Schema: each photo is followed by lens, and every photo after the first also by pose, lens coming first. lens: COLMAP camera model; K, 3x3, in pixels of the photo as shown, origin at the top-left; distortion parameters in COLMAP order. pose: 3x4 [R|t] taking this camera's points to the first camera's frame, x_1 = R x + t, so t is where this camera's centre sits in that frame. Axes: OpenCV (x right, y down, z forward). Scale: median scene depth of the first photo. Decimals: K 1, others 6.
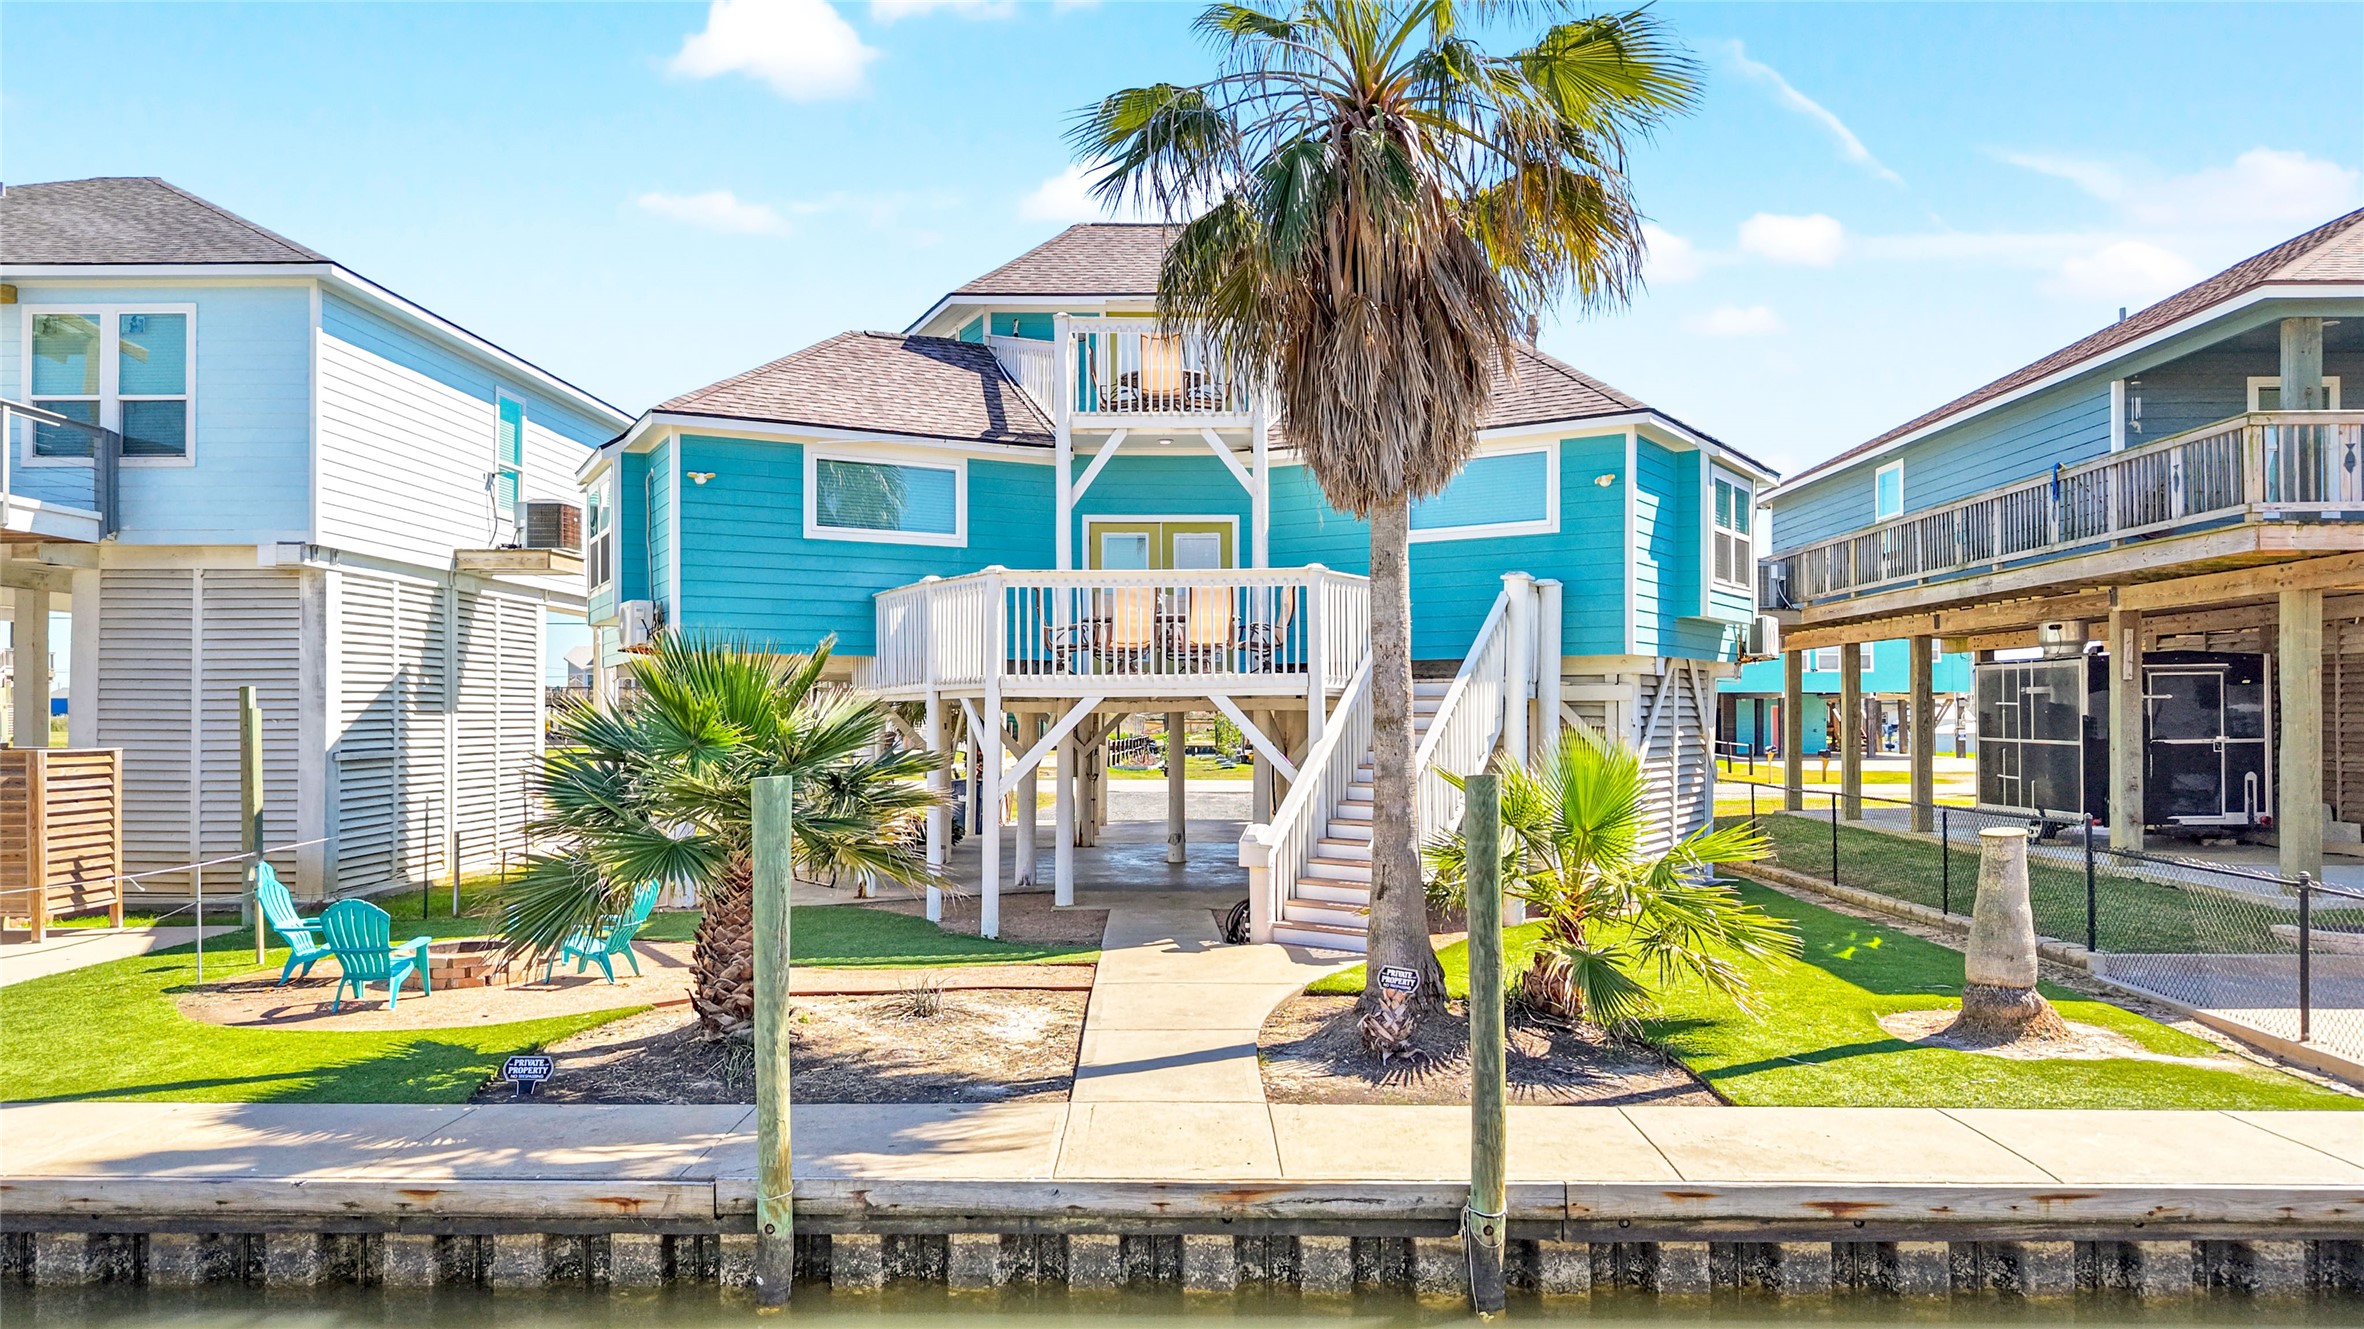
lens RADIAL K [[1641.4, 0, 1172.9], [0, 1641.4, 646.5], [0, 0, 1]] dist [0.113460, -0.145913]
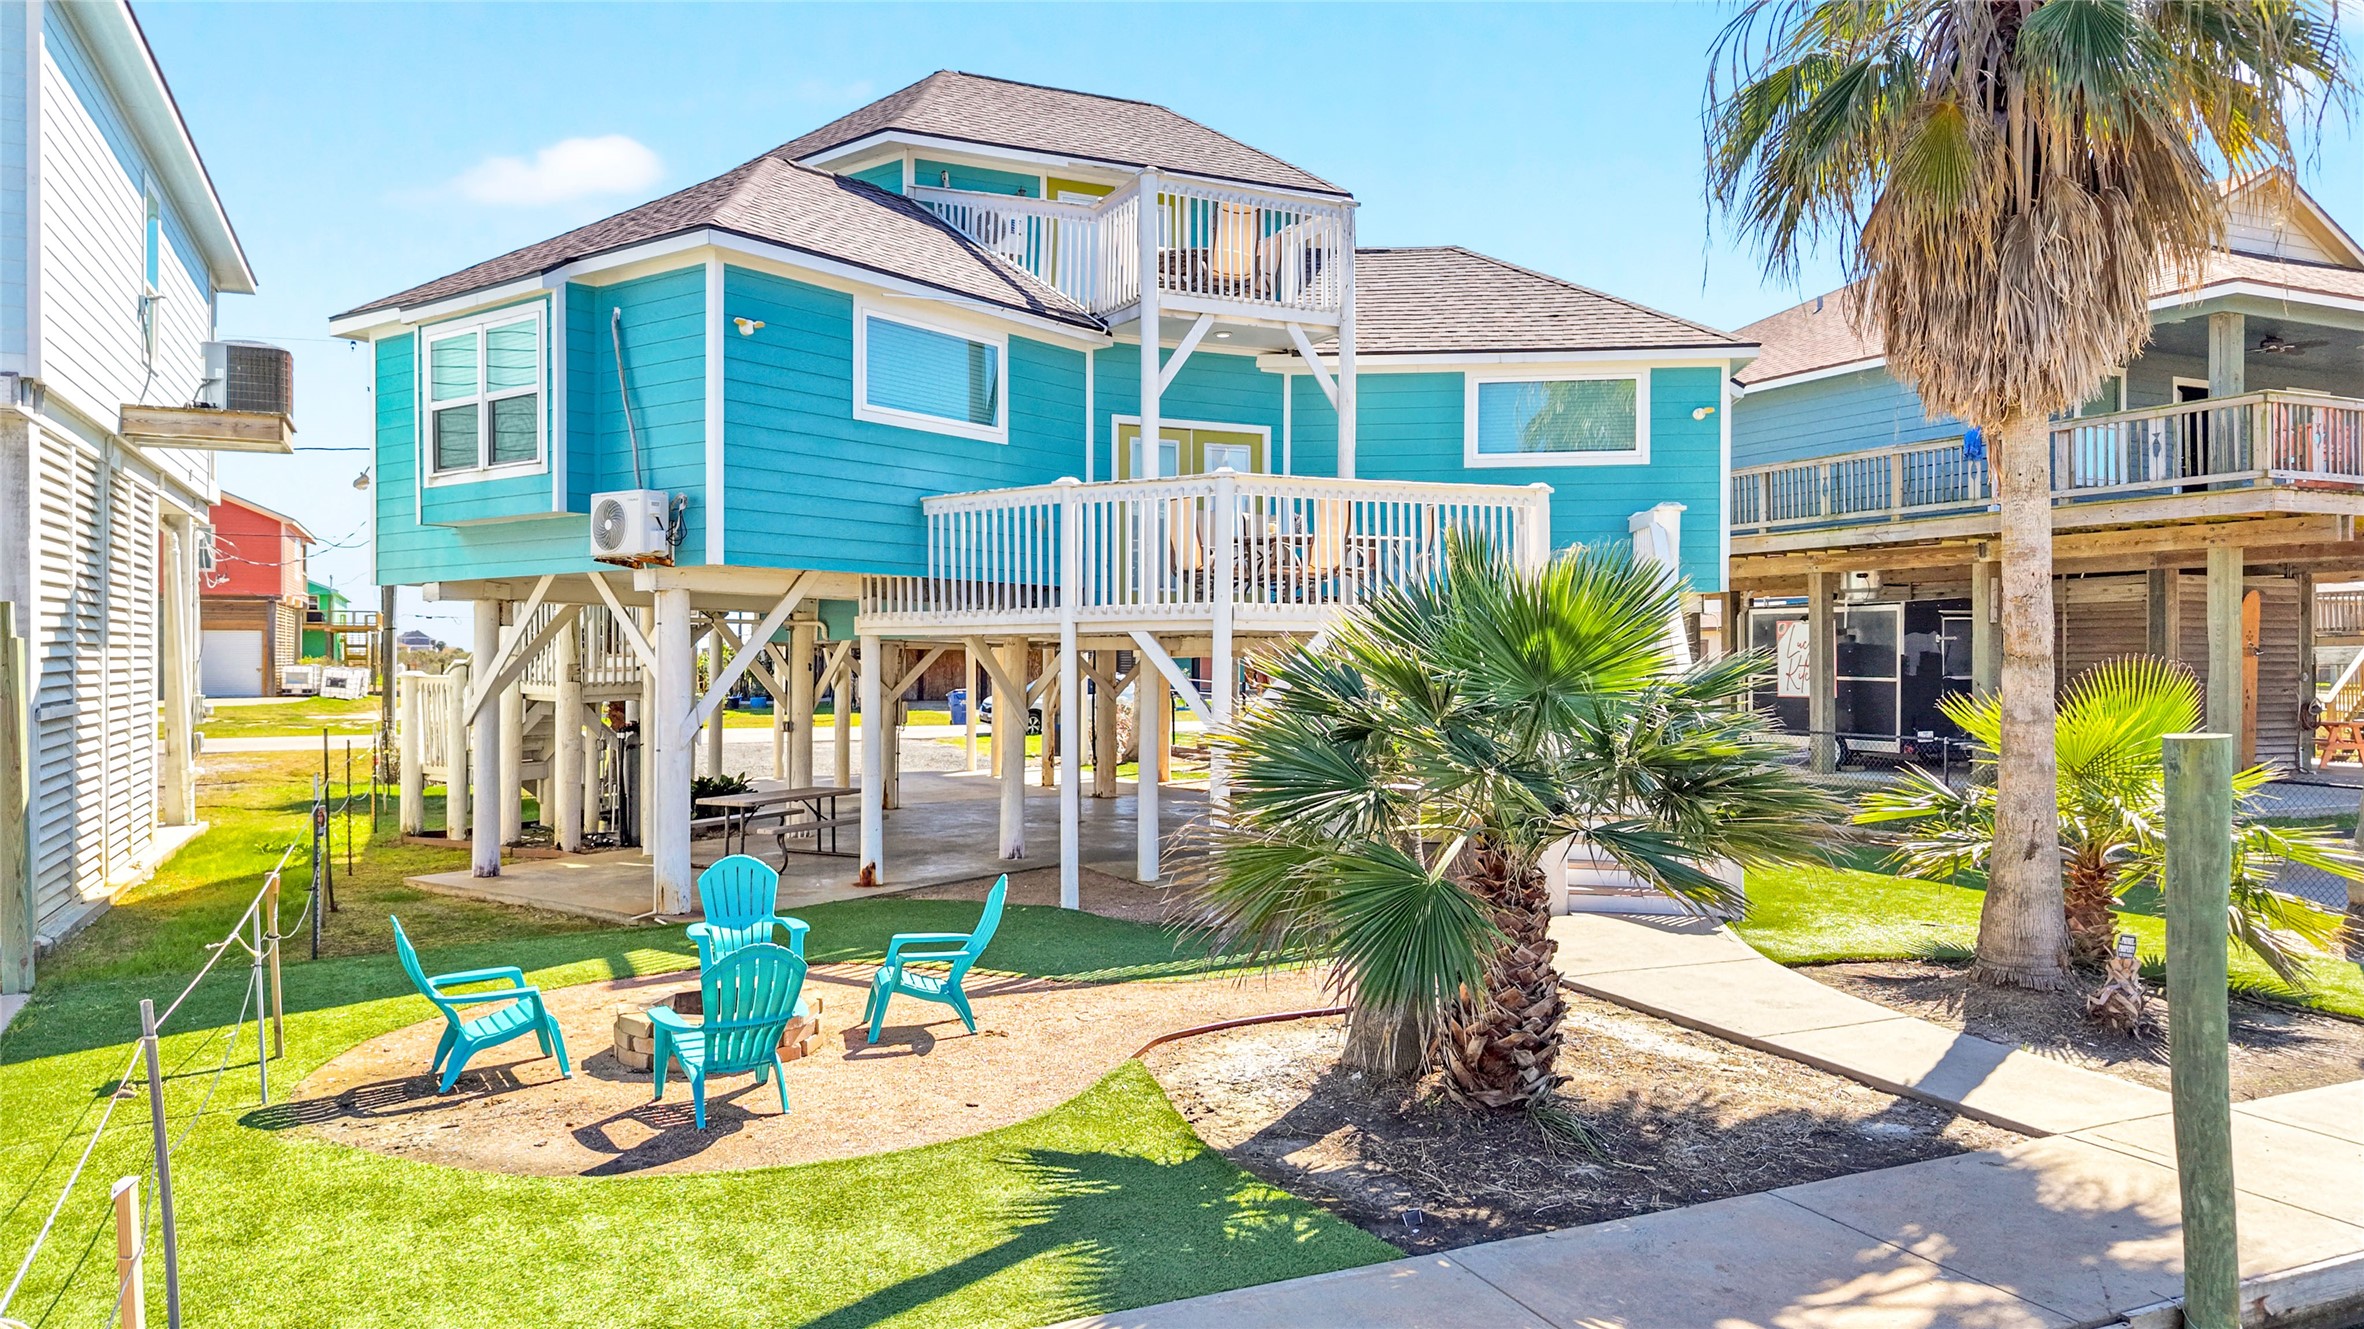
lens RADIAL K [[1622.0, 0, 1185.5], [0, 1622.0, 631.1], [0, 0, 1]] dist [0.097896, -0.134806]
pose [[0.893667, 0.008229, 0.448656, -0.417202], [-0.020025, 0.999567, 0.021553, 0.012288], [-0.448284, -0.028246, 0.893445, 0.256282]]
